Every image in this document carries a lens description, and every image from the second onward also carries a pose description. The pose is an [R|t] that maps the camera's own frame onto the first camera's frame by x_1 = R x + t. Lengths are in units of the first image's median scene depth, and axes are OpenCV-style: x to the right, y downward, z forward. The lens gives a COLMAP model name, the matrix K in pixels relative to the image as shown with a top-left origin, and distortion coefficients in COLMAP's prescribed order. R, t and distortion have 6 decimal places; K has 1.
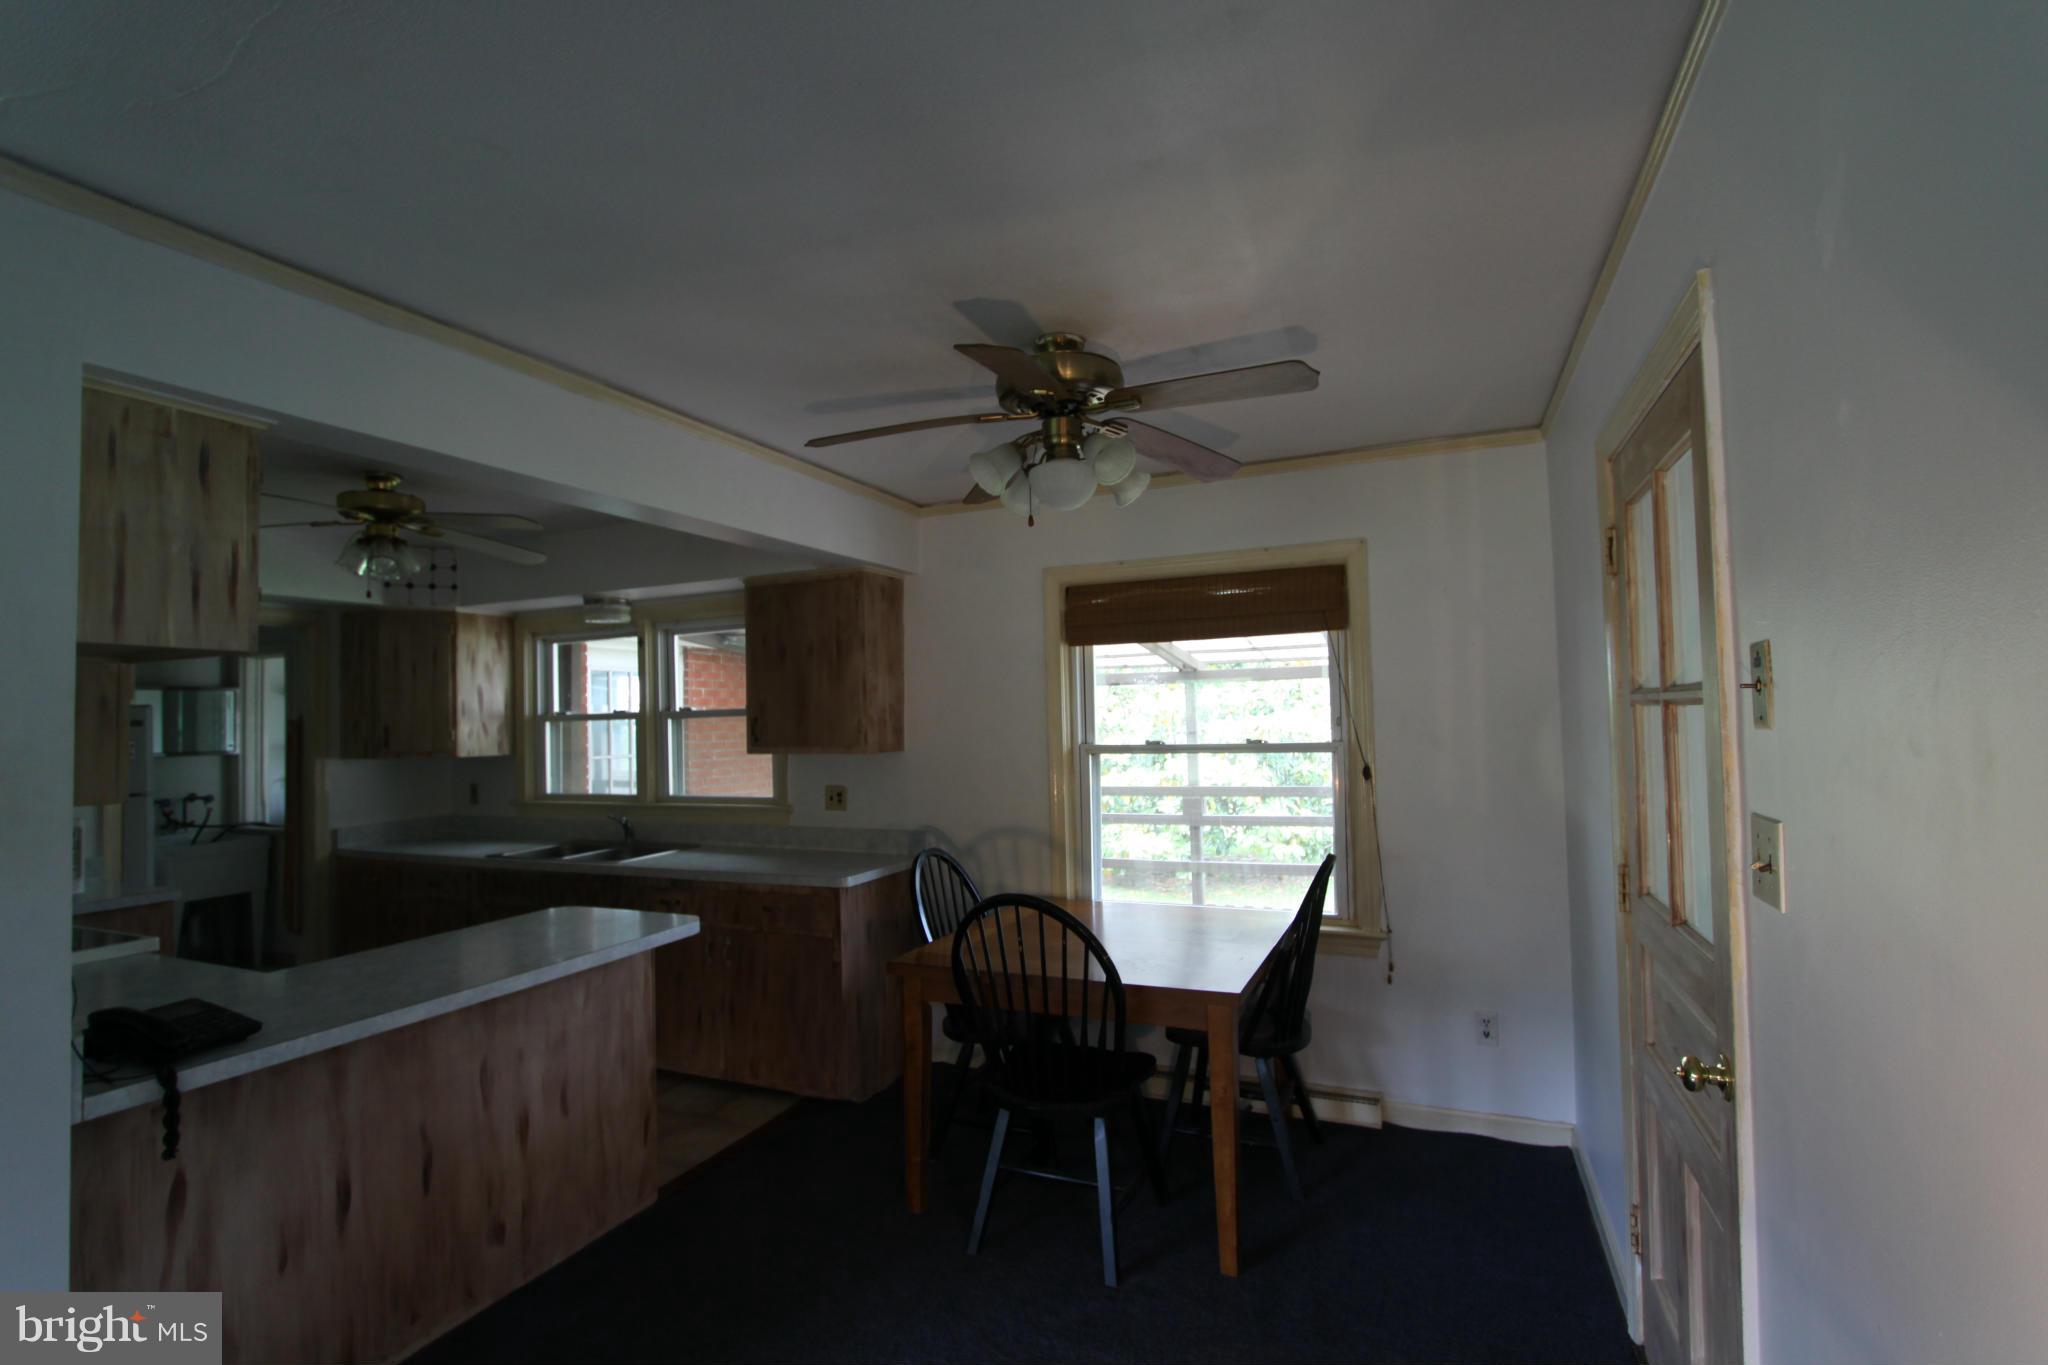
lens RADIAL K [[957.8, 0, 1000.5], [0, 957.8, 687.1], [0, 0, 1]] dist [-0.004779, -0.000422]
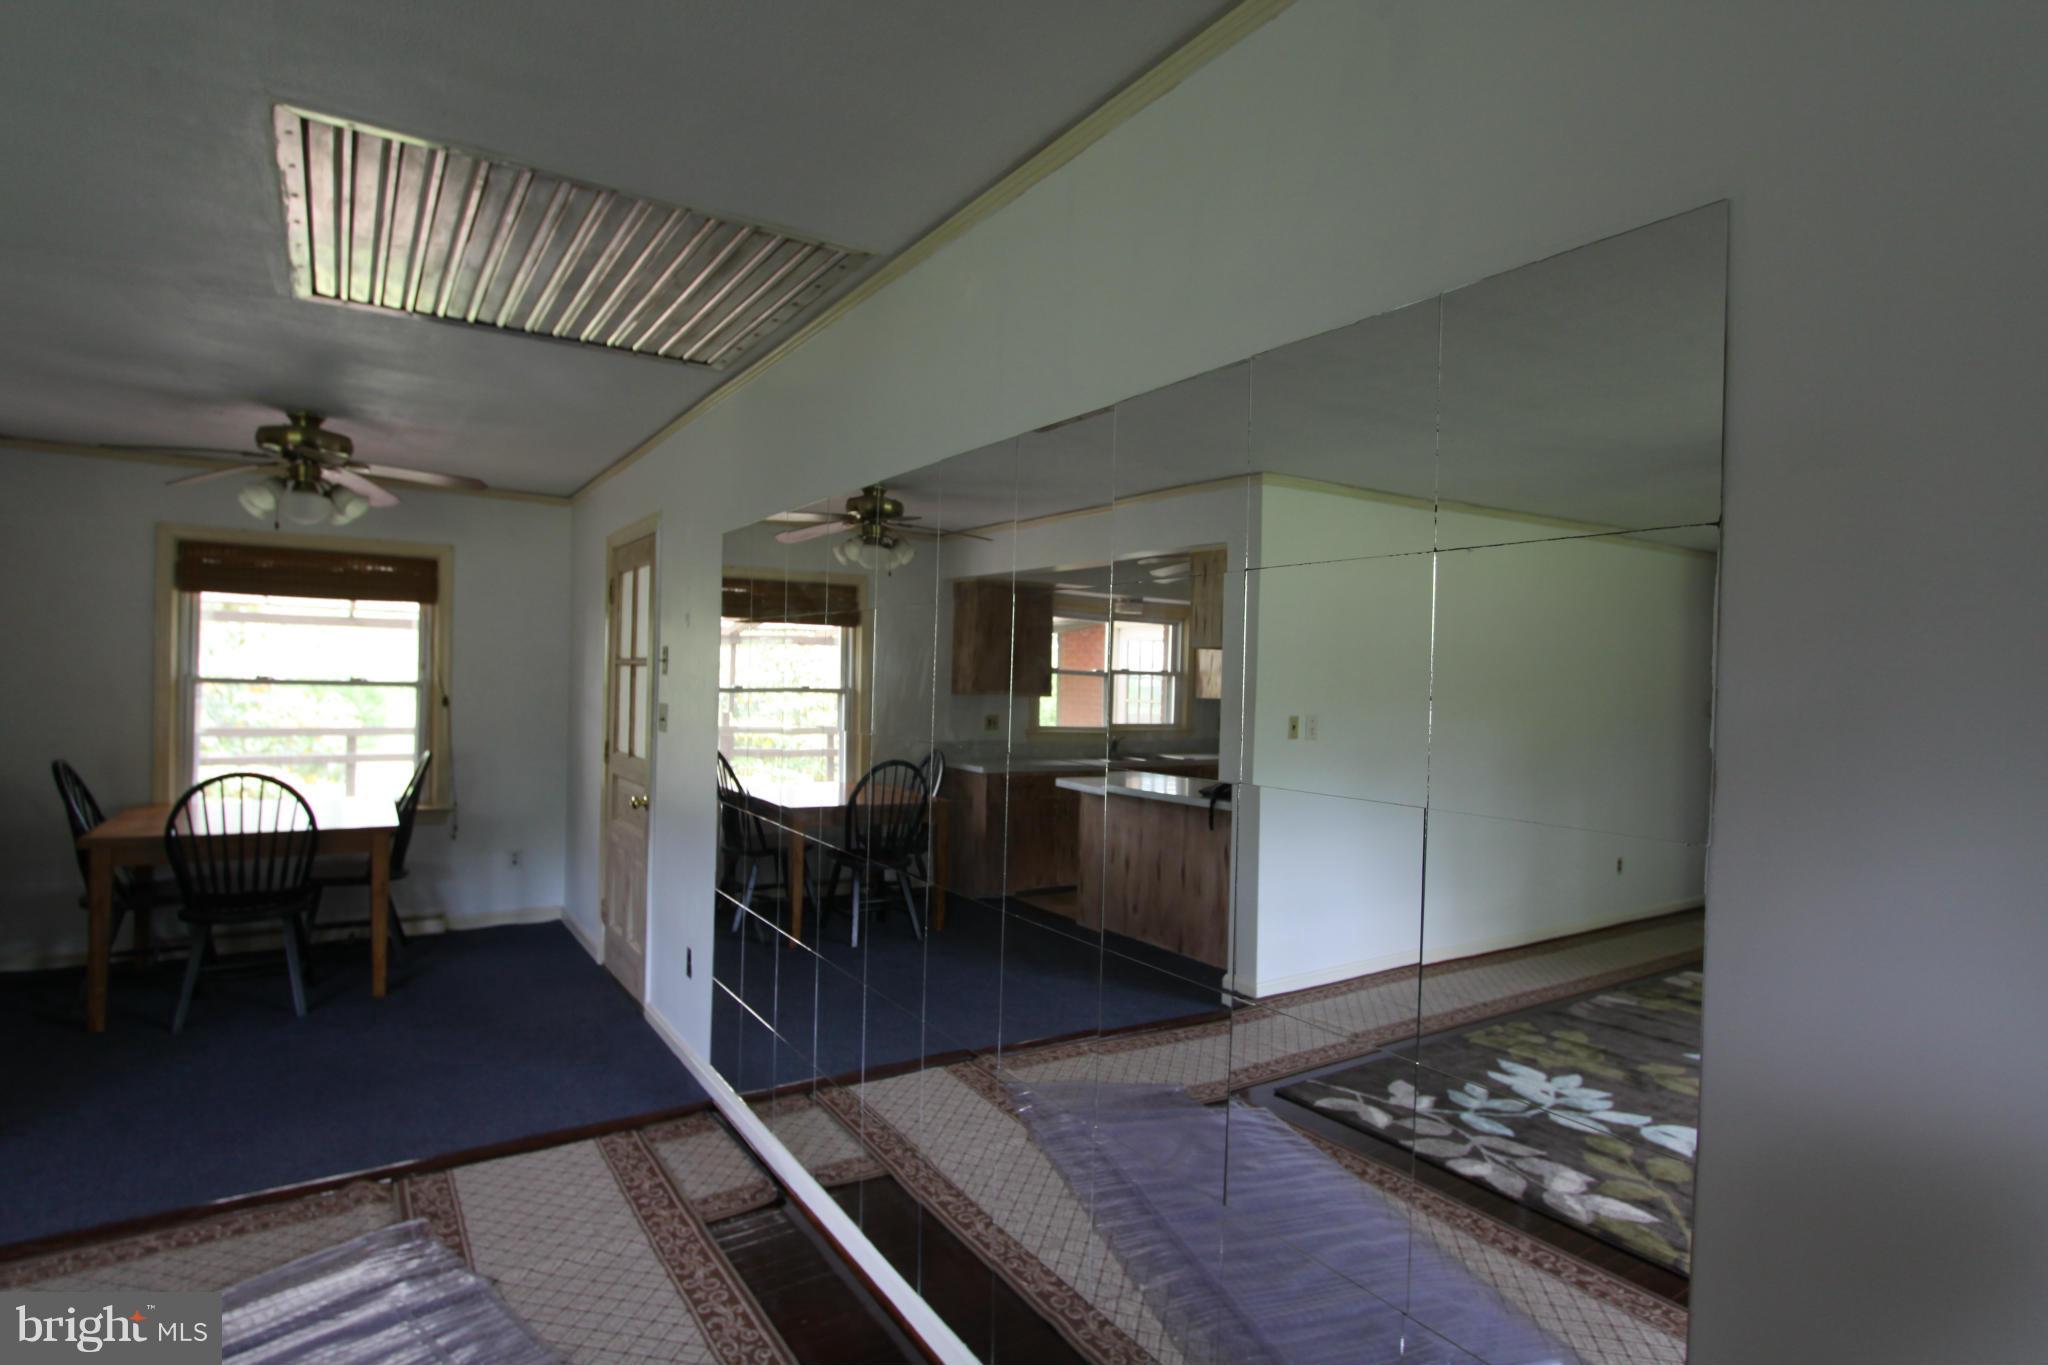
lens RADIAL K [[957.8, 0, 1000.5], [0, 957.8, 687.1], [0, 0, 1]] dist [-0.004779, -0.000422]
pose [[0.535478, 0.027985, 0.844085, -0.463650], [-0.069692, 0.997506, 0.011141, -0.011441], [-0.841669, -0.064792, 0.536093, -0.590862]]
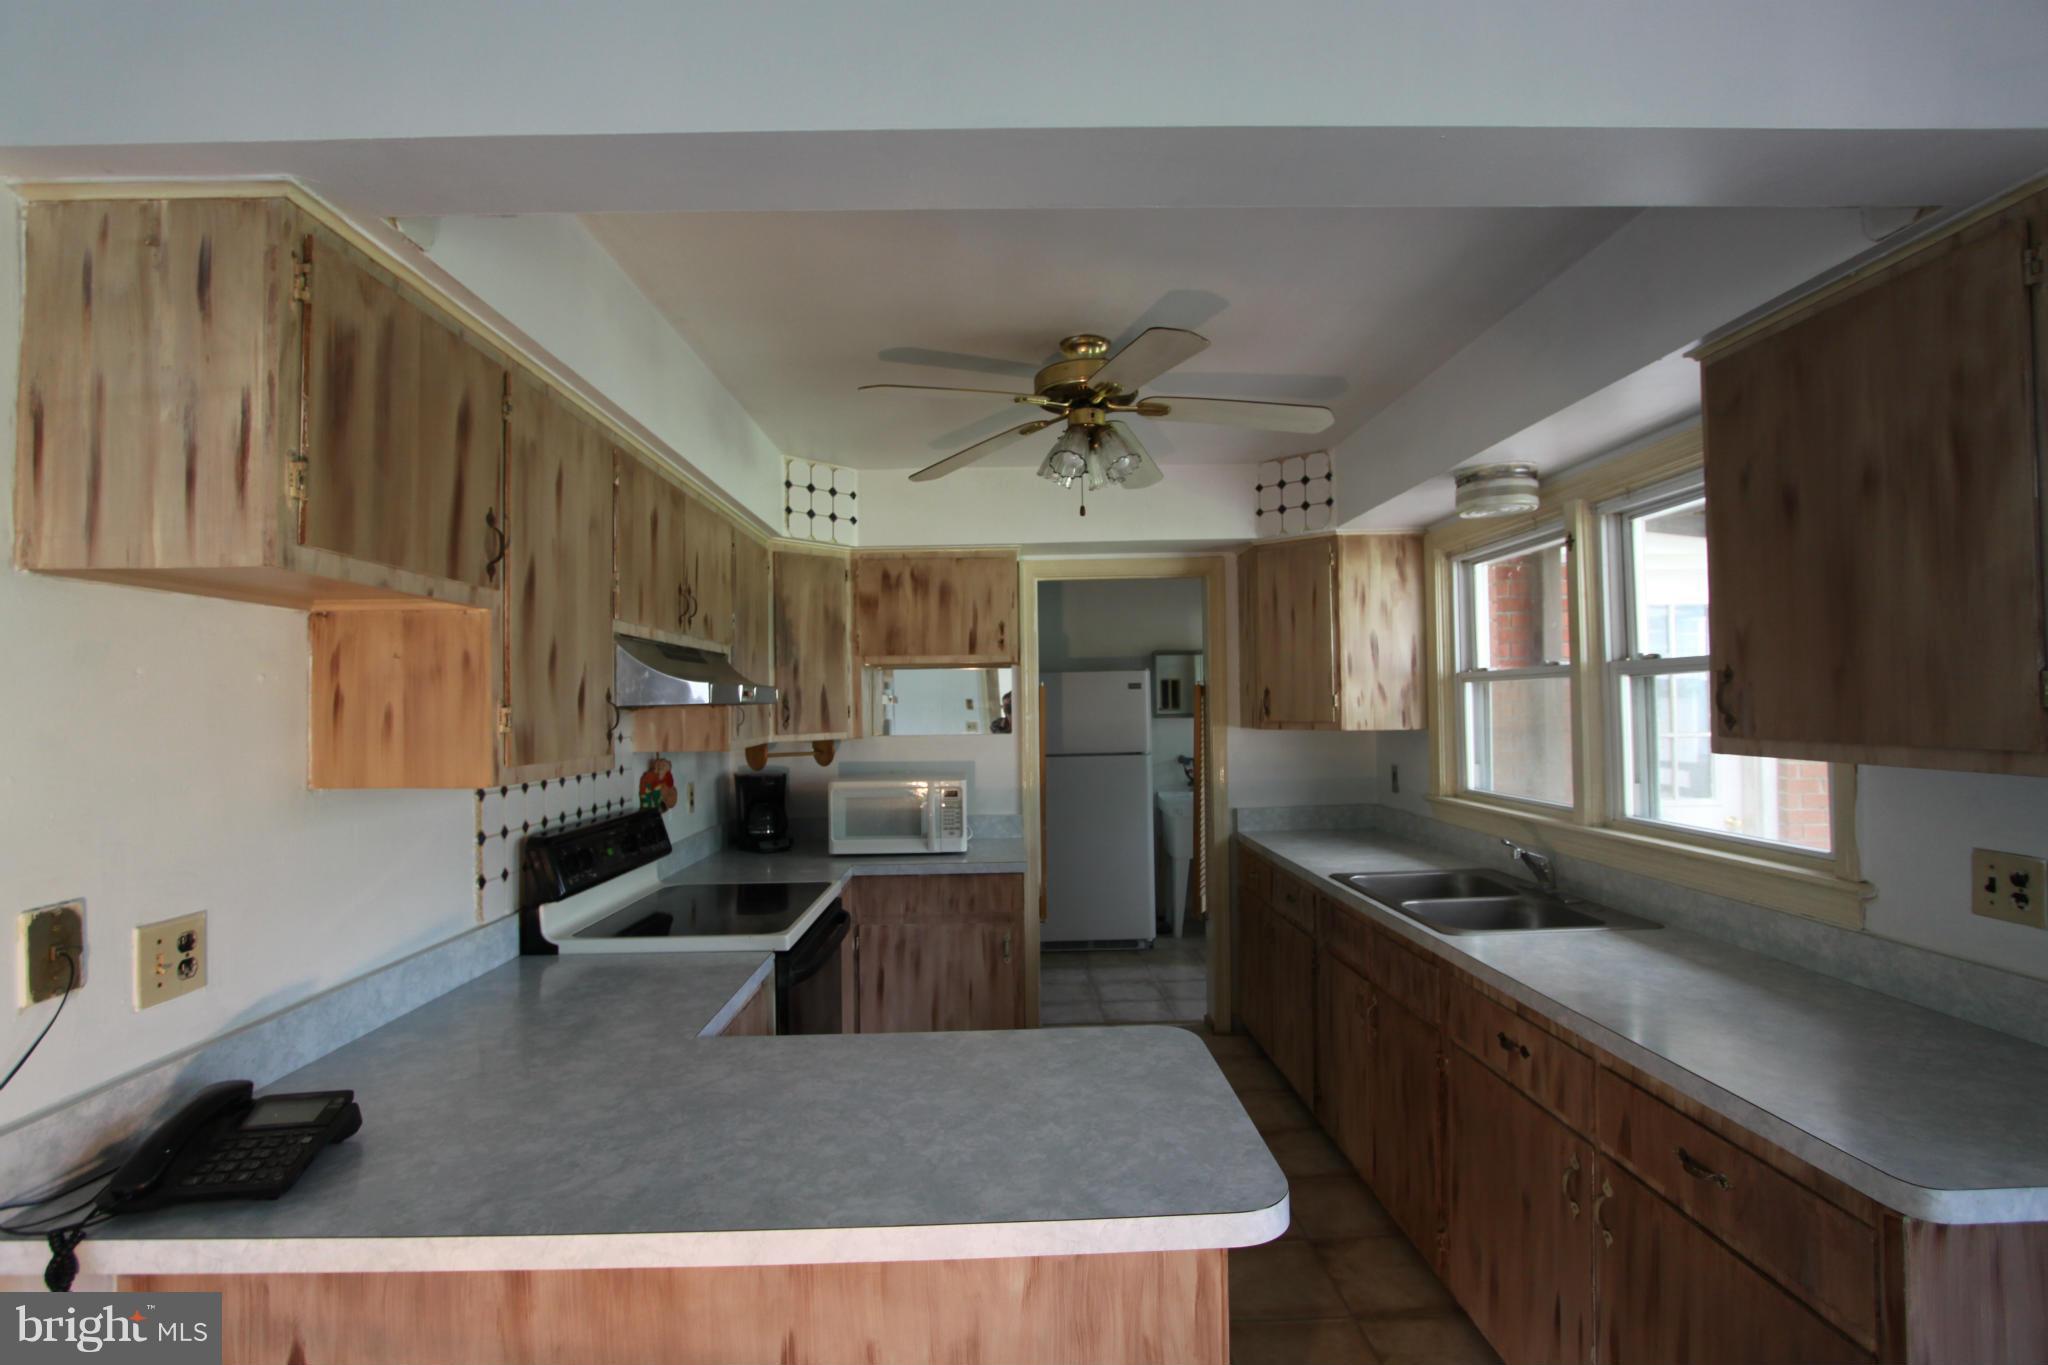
lens RADIAL K [[957.8, 0, 1000.5], [0, 957.8, 687.1], [0, 0, 1]] dist [-0.004779, -0.000422]
pose [[0.437612, -0.001445, -0.899163, -0.013587], [0.037036, 0.999179, 0.016420, 0.017896], [0.898401, -0.040487, 0.437306, 0.442407]]
